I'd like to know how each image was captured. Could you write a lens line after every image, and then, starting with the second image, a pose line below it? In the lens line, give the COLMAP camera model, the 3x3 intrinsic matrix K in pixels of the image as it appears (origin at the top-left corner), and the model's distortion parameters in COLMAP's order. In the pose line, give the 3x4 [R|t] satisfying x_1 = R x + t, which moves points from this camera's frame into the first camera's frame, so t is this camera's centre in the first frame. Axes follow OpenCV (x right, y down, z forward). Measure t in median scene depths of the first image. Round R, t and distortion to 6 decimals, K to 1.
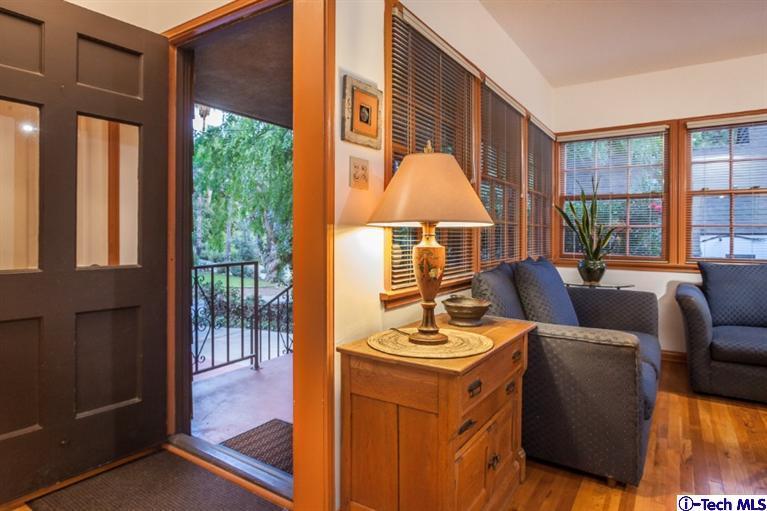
lens RADIAL K [[447.4, 0, 390.5], [0, 447.4, 237.2], [0, 0, 1]] dist [-0.021586, 0.001463]
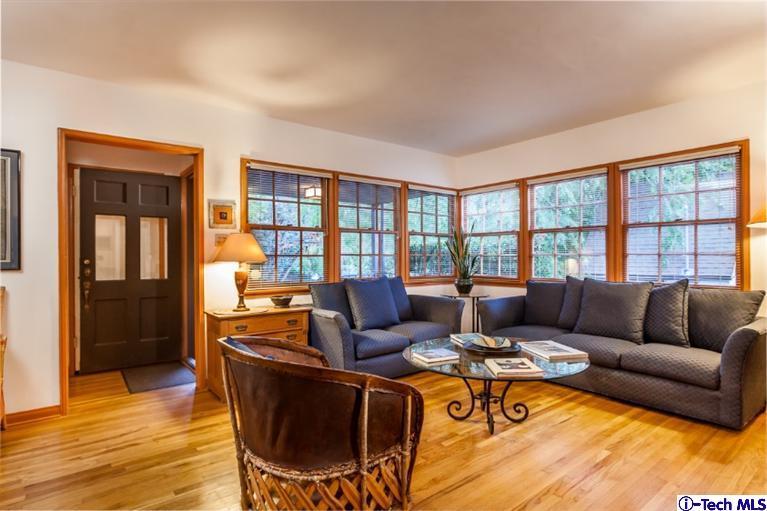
lens RADIAL K [[404.5, 0, 381.6], [0, 404.5, 256.6], [0, 0, 1]] dist [0.003580, 0.000246]
pose [[0.946128, -0.010797, -0.323612, 0.653513], [0.007140, 0.999897, -0.012484, -0.009263], [0.323714, 0.009501, 0.946107, -0.353242]]
